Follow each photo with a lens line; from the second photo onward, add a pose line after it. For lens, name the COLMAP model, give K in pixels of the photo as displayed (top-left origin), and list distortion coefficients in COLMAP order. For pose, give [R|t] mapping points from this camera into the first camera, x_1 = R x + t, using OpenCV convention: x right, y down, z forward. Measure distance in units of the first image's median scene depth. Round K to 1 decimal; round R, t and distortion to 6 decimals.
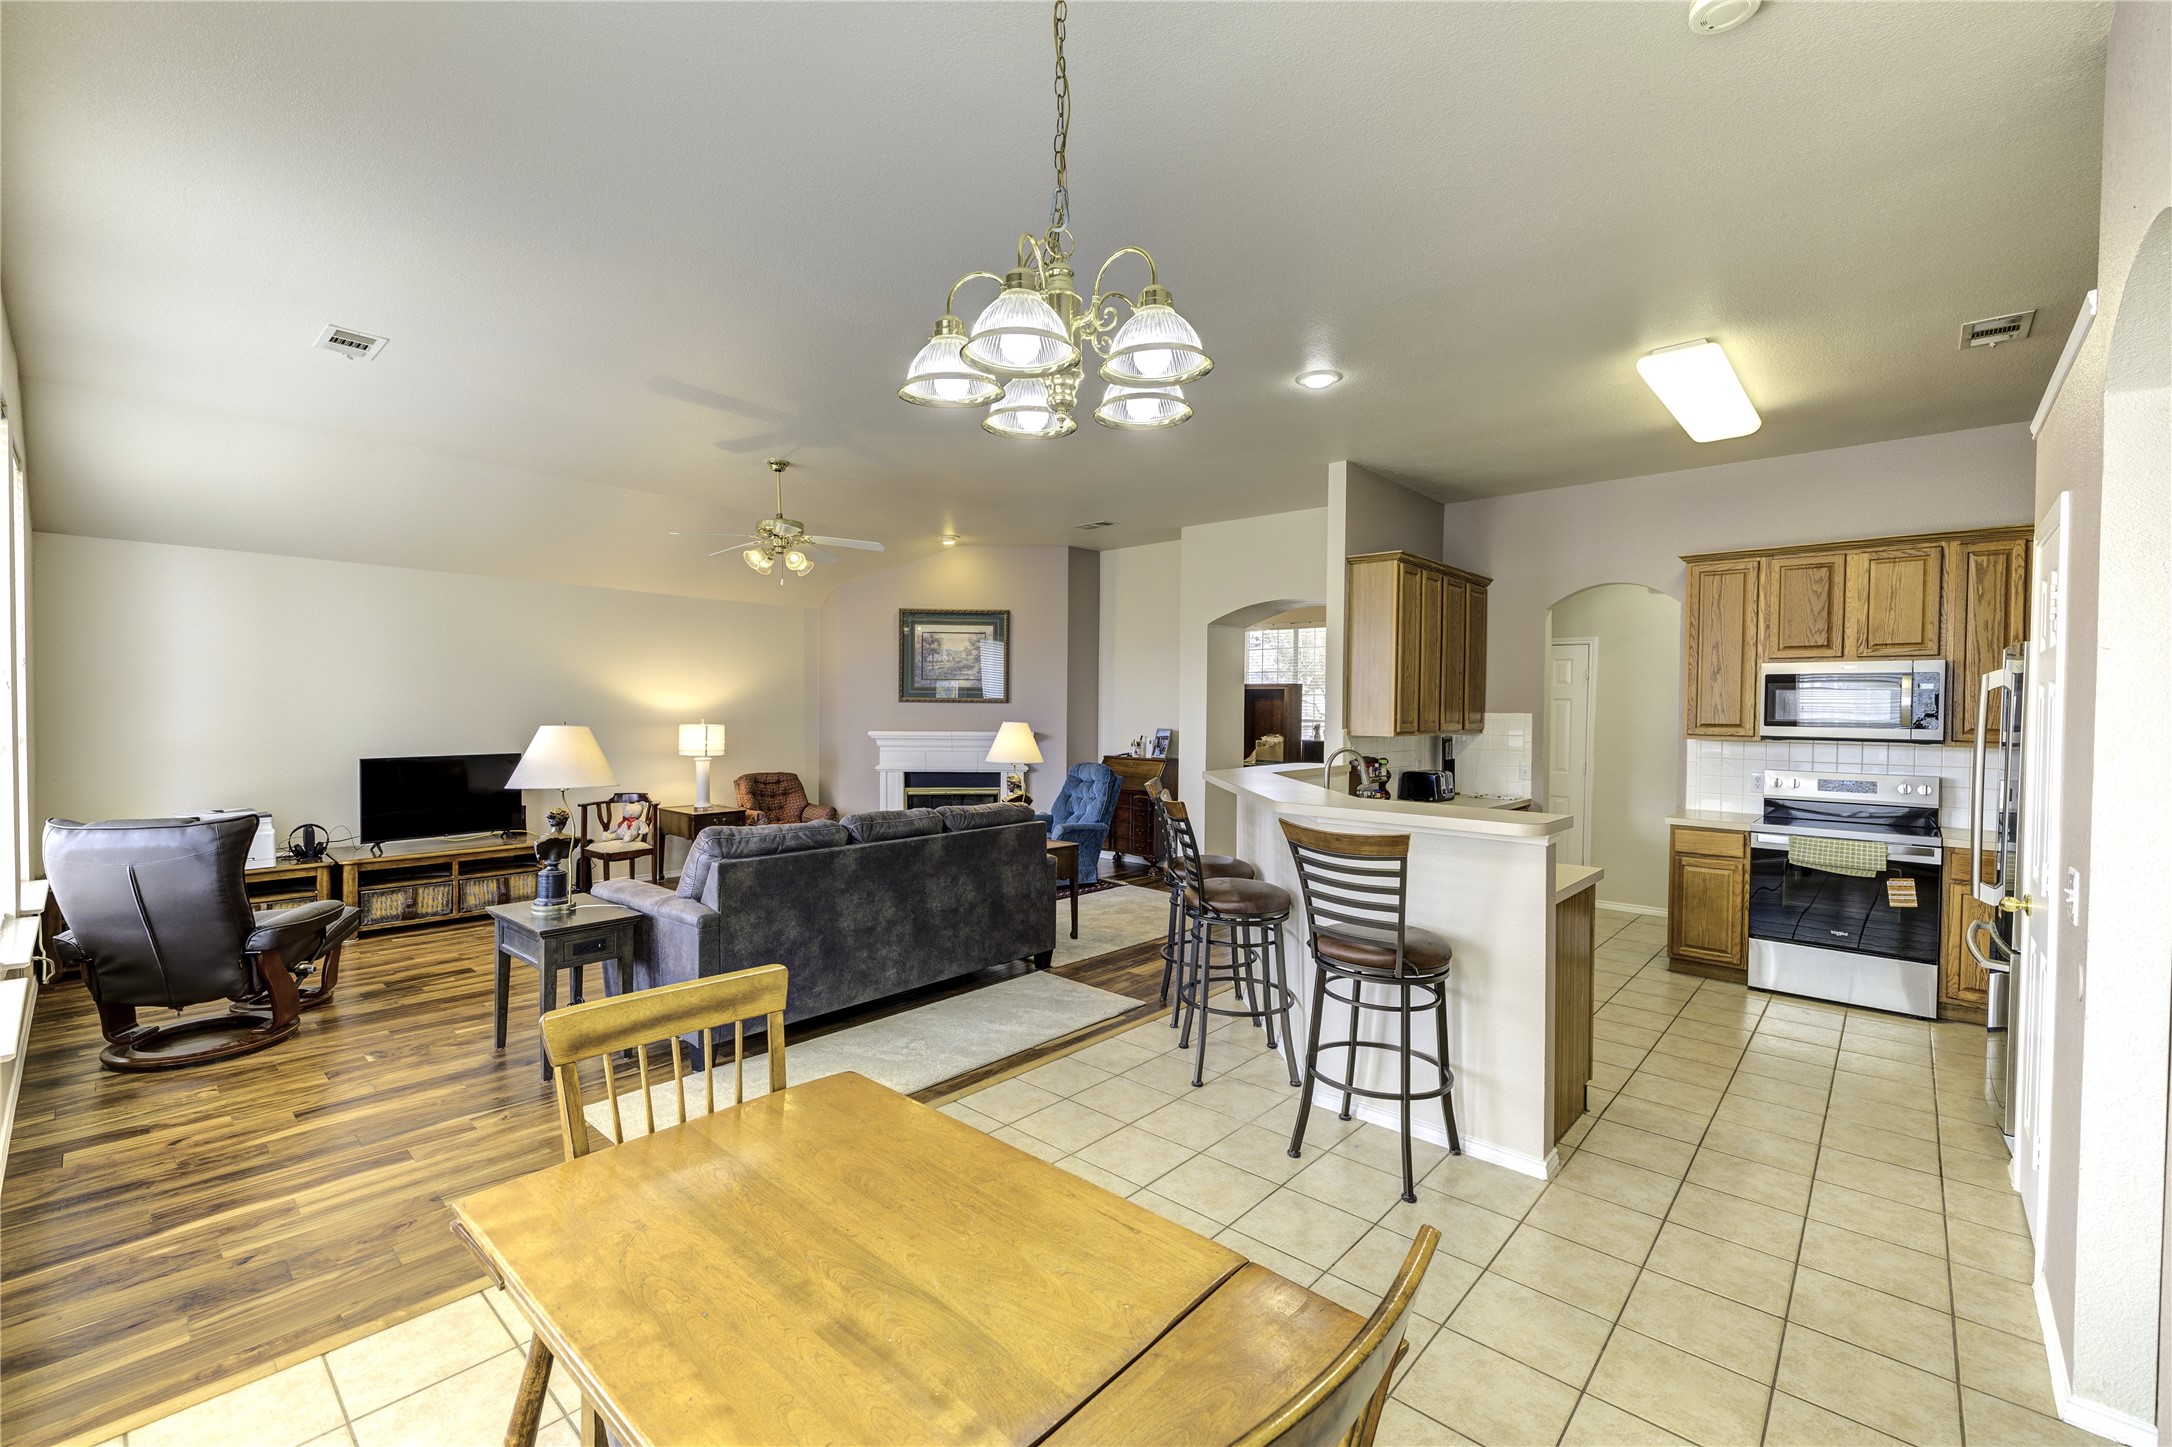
lens RADIAL K [[910.3, 0, 1081.9], [0, 910.3, 723.7], [0, 0, 1]] dist [0.003107, -0.000067]
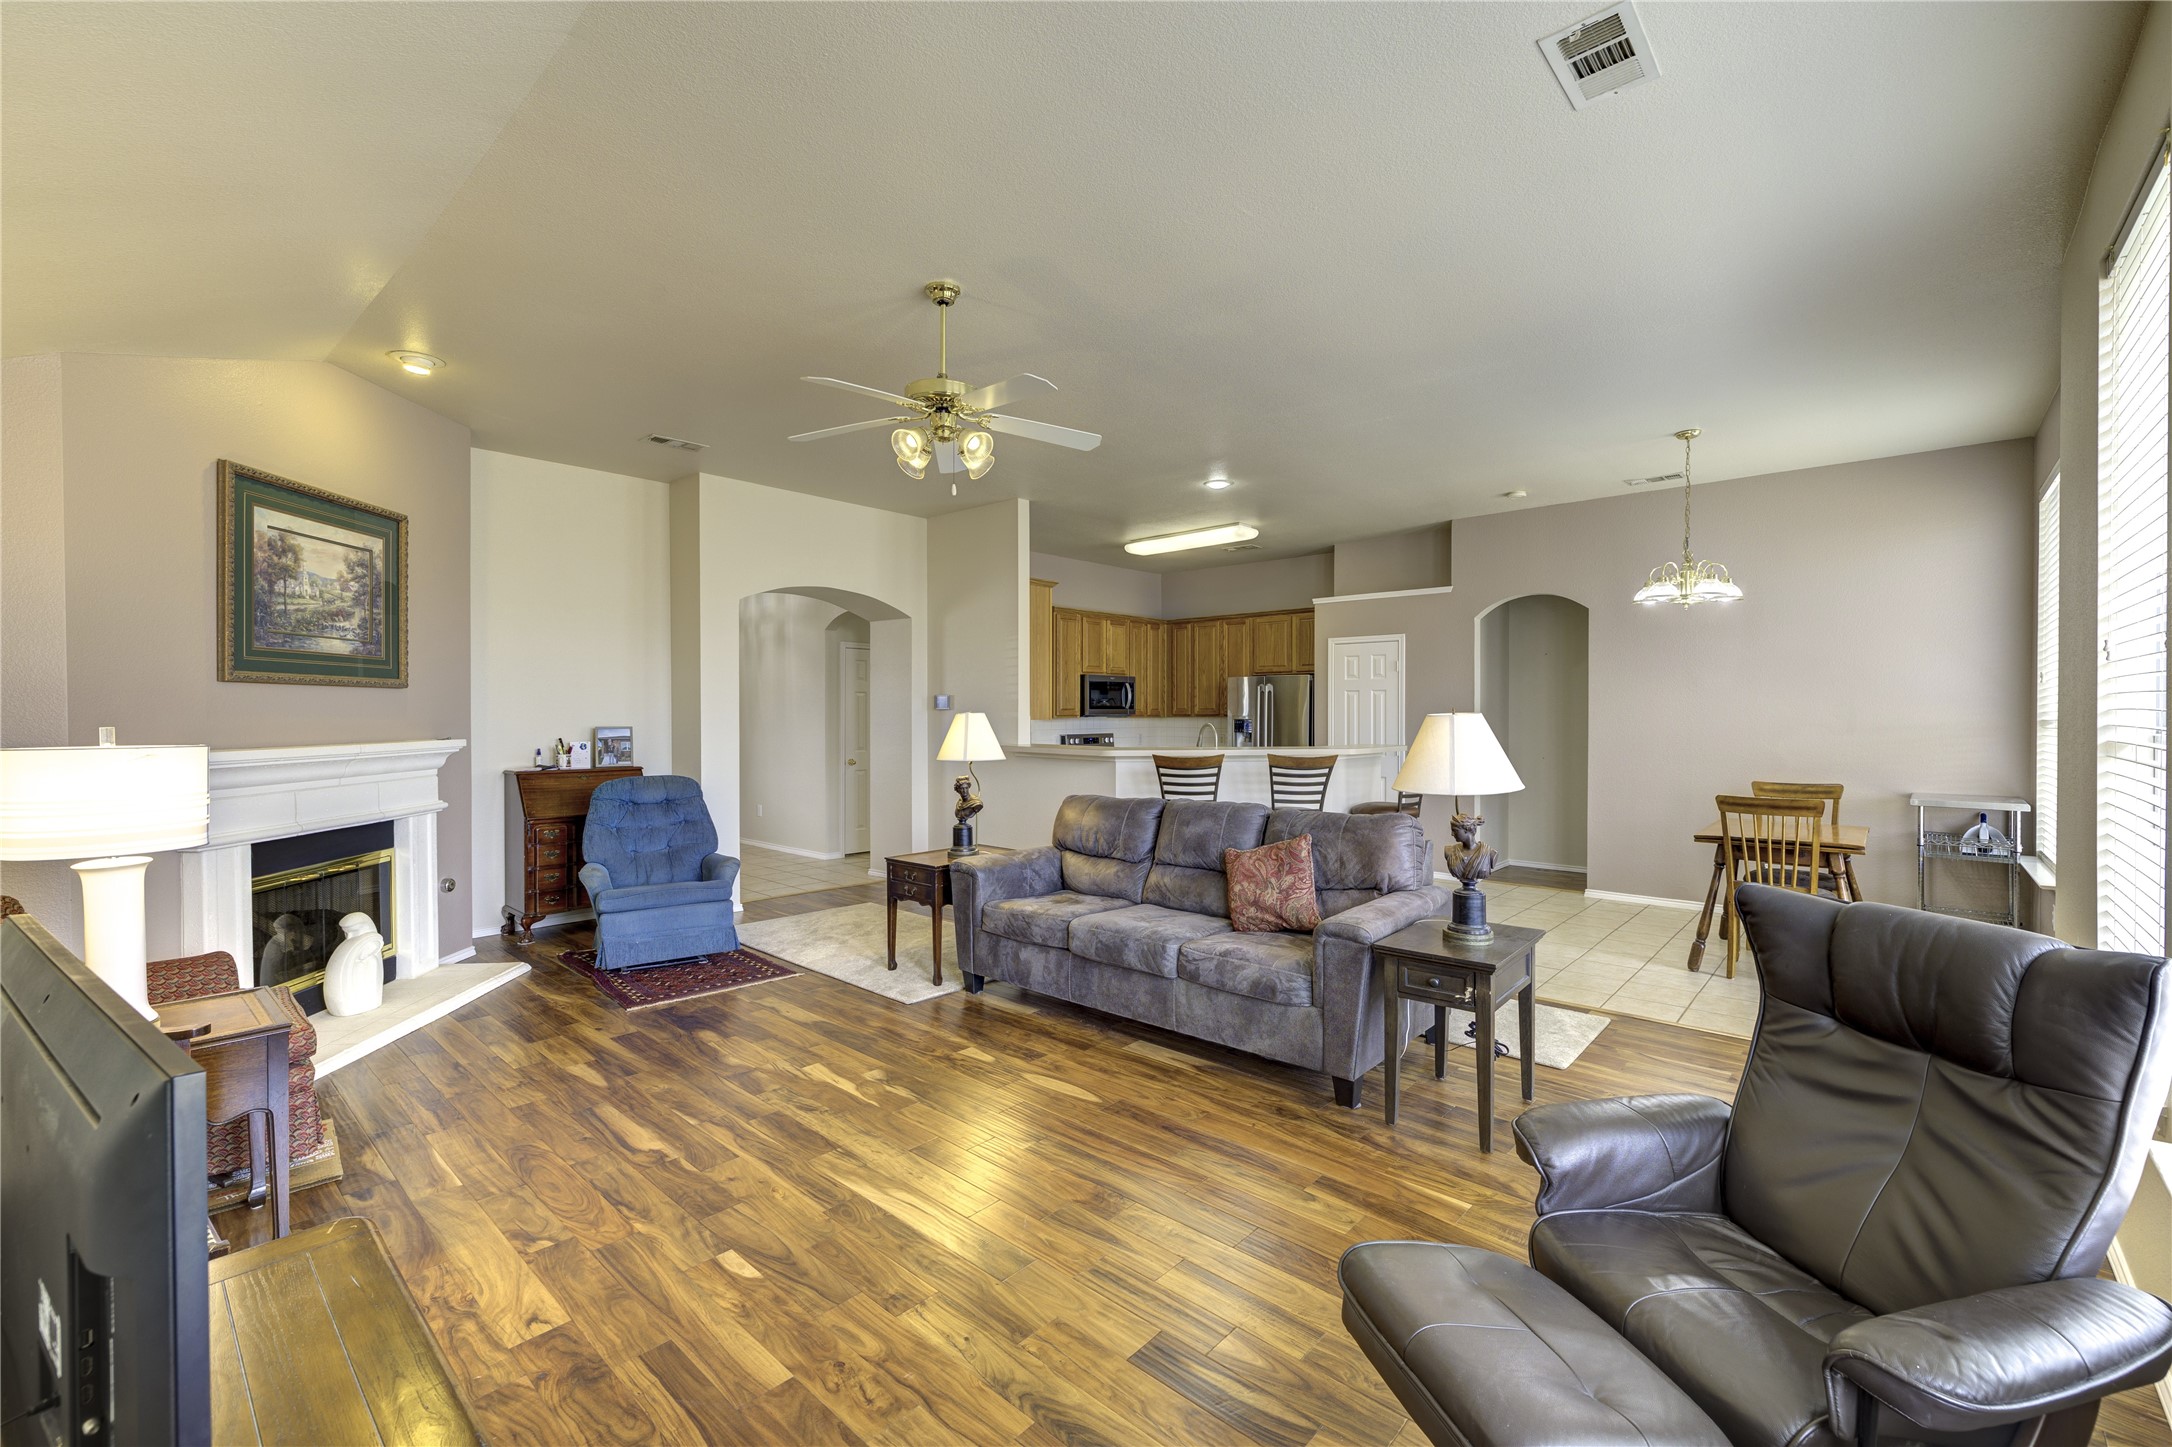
lens RADIAL K [[910.3, 0, 1088.1], [0, 910.3, 716.8], [0, 0, 1]] dist [0.003107, -0.000067]
pose [[-0.001579, -0.015216, 0.999883, -1.019997], [0.018490, 0.999713, 0.015243, -0.010091], [-0.999828, 0.018512, -0.001297, 0.979037]]
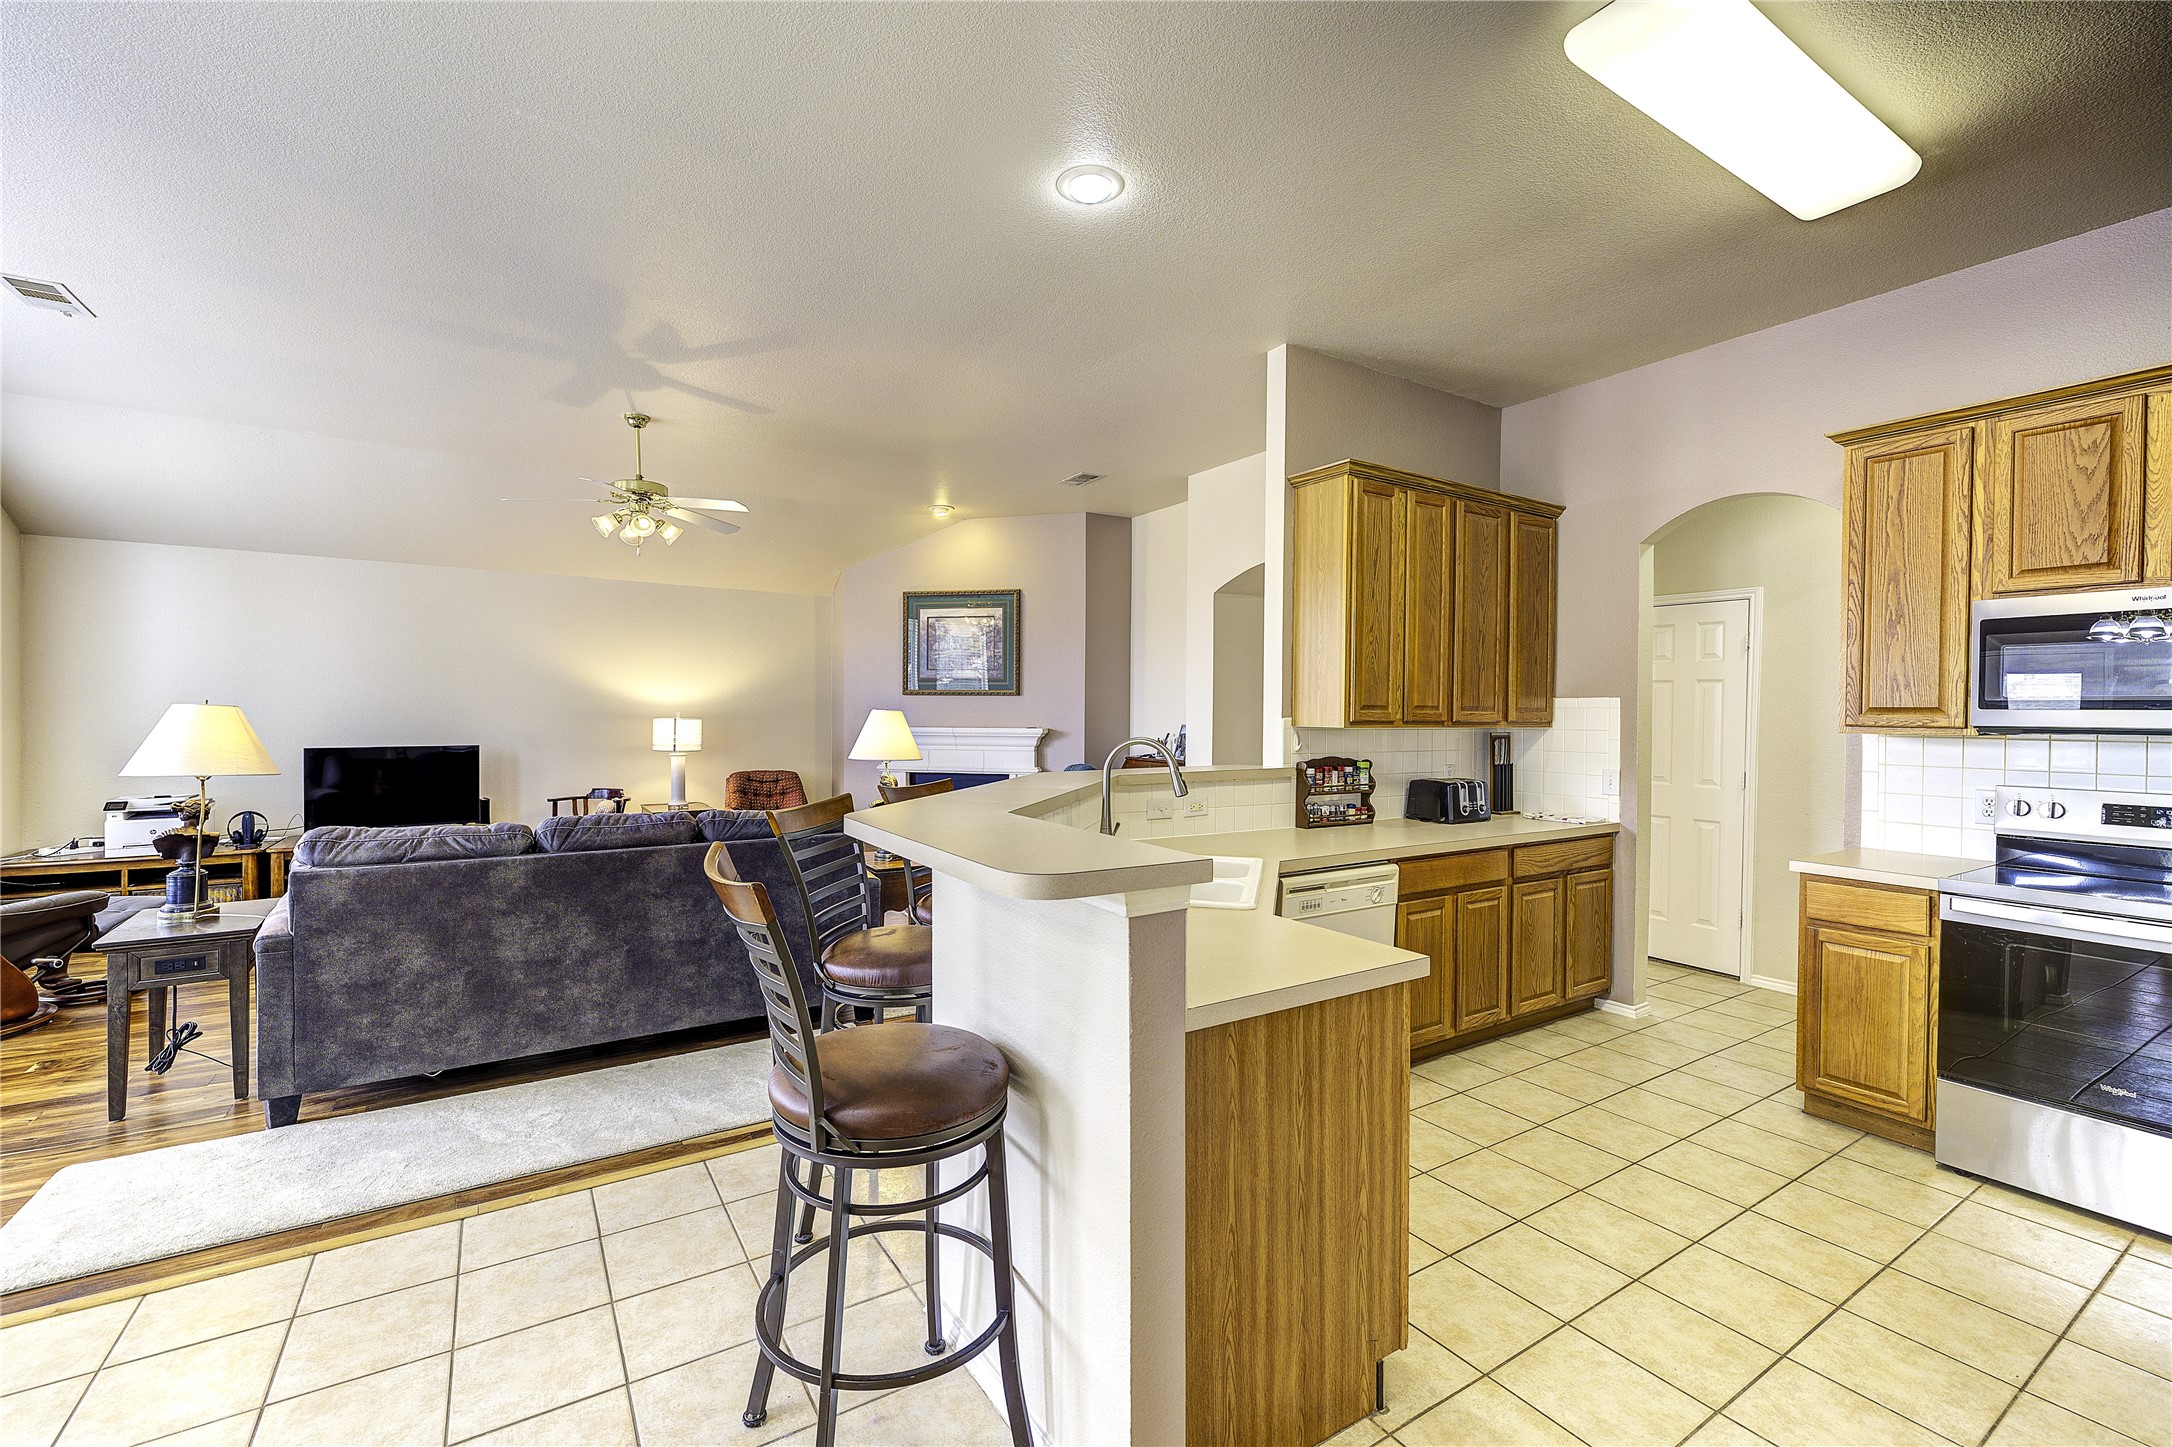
lens RADIAL K [[910.3, 0, 1082.7], [0, 910.3, 720.4], [0, 0, 1]] dist [0.003107, -0.000067]
pose [[0.963987, 0.000744, -0.265949, 0.345745], [-0.003714, 0.999936, -0.010664, 0.017347], [0.265925, 0.011267, 0.963928, 0.284455]]
